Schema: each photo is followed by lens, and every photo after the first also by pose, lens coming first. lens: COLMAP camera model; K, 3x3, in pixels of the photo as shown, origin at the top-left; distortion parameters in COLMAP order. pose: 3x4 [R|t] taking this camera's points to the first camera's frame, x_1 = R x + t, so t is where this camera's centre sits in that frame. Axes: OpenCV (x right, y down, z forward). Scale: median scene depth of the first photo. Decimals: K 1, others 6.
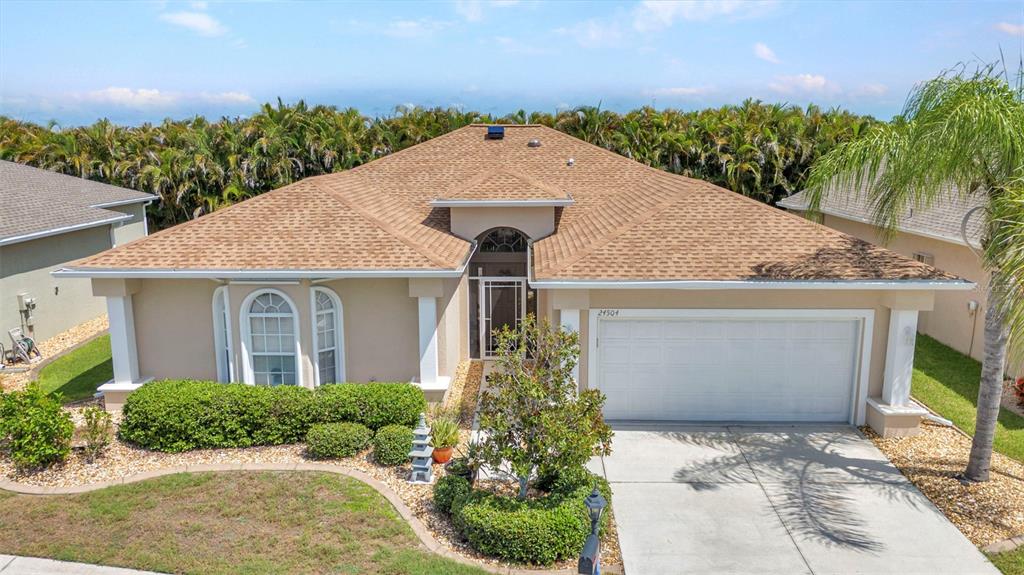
lens RADIAL K [[748.1, 0, 514.8], [0, 748.1, 284.9], [0, 0, 1]] dist [0.010797, 0.011809]
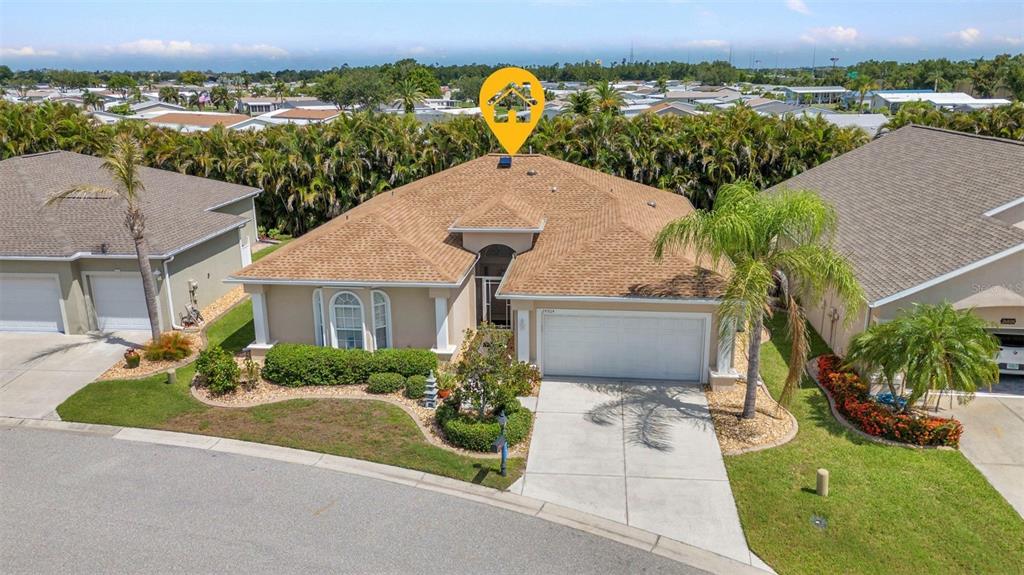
lens RADIAL K [[716.8, 0, 512.3], [0, 716.8, 285.0], [0, 0, 1]] dist [0.010490, -0.002162]
pose [[0.996034, 0.018879, -0.086944, 0.177997], [-0.011966, 0.996774, 0.079358, -0.140026], [0.088161, -0.078003, 0.993047, -0.549792]]
